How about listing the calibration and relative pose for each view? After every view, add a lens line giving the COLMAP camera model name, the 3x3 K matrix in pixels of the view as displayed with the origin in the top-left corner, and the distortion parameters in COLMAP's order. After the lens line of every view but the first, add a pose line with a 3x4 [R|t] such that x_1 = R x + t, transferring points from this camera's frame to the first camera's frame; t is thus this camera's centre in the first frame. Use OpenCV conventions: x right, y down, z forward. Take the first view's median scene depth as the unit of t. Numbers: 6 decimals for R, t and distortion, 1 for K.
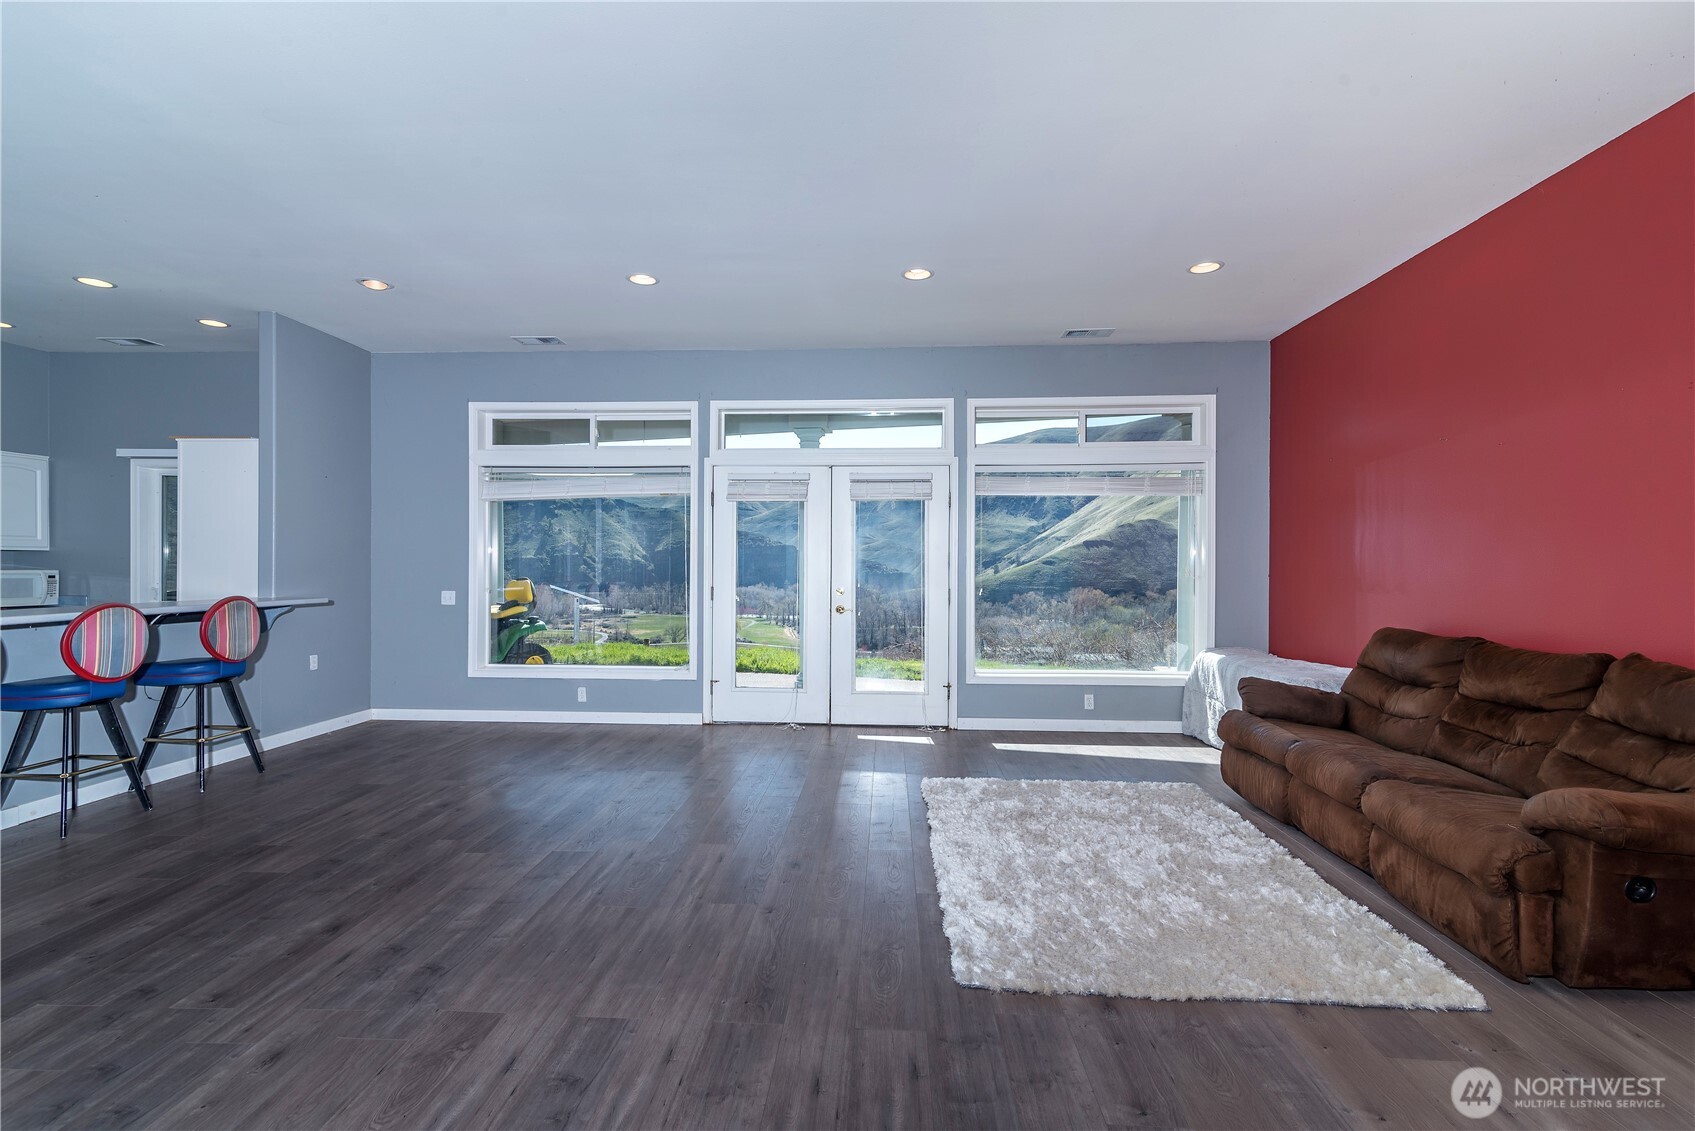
lens RADIAL K [[779.7, 0, 847.5], [0, 779.7, 565.5], [0, 0, 1]] dist [0.001185, -0.000028]
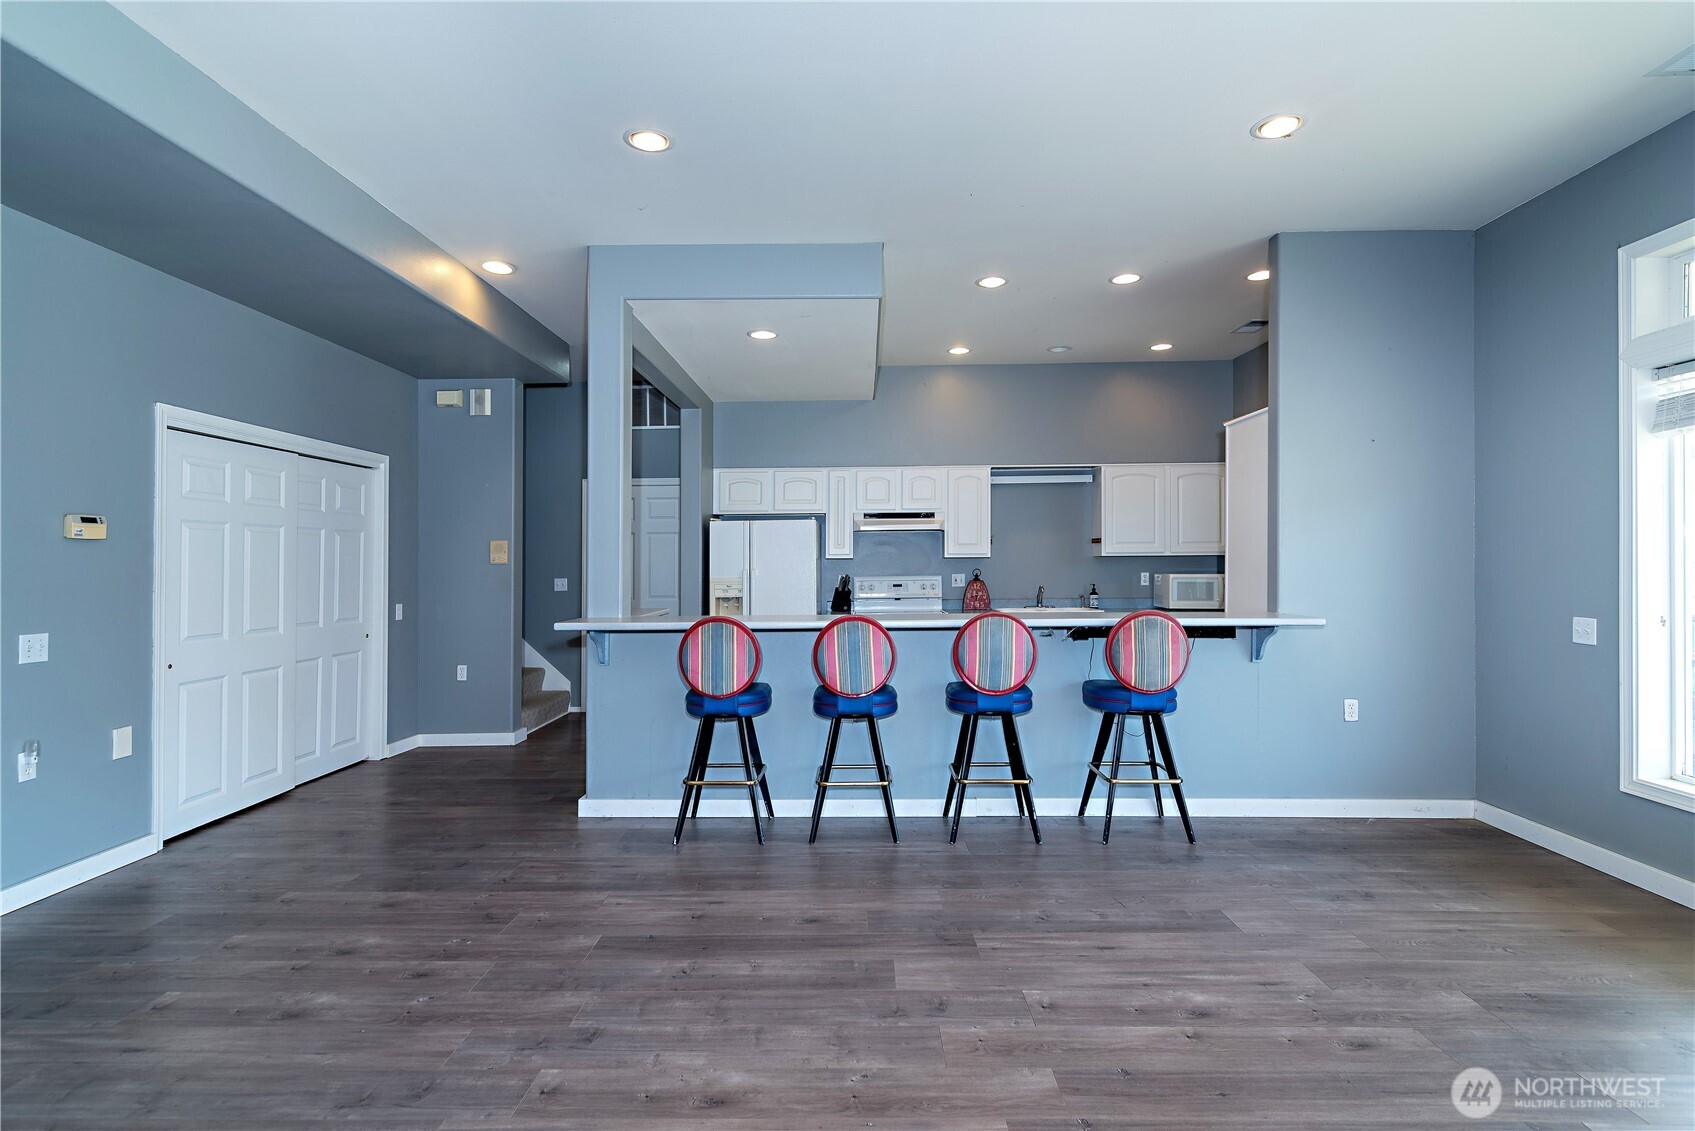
lens RADIAL K [[833.8, 0, 847.5], [0, 833.8, 565.5], [0, 0, 1]] dist [-0.001996, 0.000052]
pose [[0.034679, -0.003431, -0.999393, 0.062856], [0.004232, 0.999986, -0.003287, -0.005180], [0.999390, -0.004115, 0.034693, 0.807717]]
